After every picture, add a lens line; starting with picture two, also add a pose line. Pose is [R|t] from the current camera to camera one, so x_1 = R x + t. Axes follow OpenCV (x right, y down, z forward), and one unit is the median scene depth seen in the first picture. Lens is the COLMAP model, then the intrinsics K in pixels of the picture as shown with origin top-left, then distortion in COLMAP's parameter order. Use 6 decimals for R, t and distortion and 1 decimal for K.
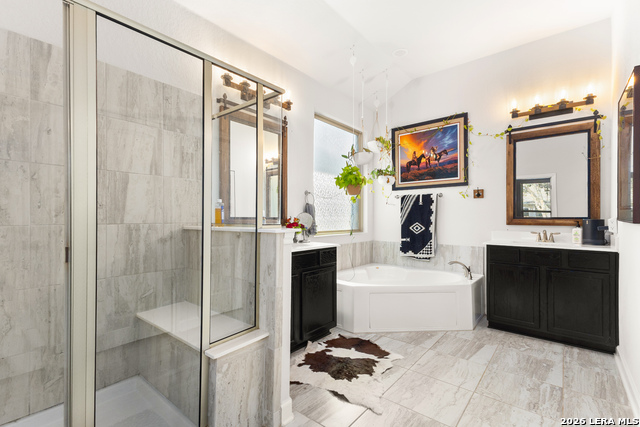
lens RADIAL K [[294.2, 0, 320.9], [0, 294.2, 214.6], [0, 0, 1]] dist [0.017167, -0.004430]
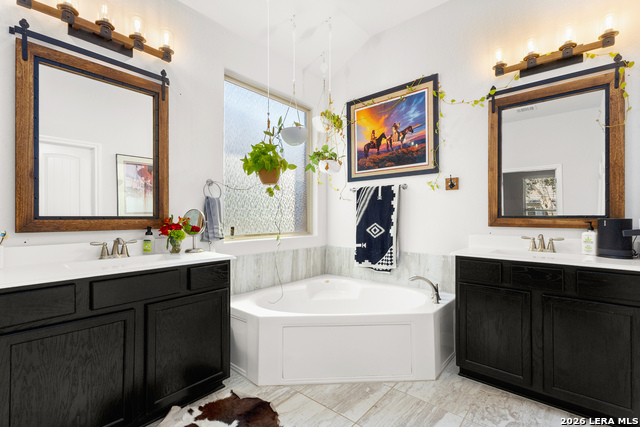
lens RADIAL K [[294.2, 0, 320.8], [0, 294.2, 214.3], [0, 0, 1]] dist [0.017167, -0.004430]
pose [[0.999881, -0.001993, -0.015268, 0.246969], [0.002024, 0.999996, 0.001982, 0.003495], [0.015264, -0.002013, 0.999881, 0.296197]]
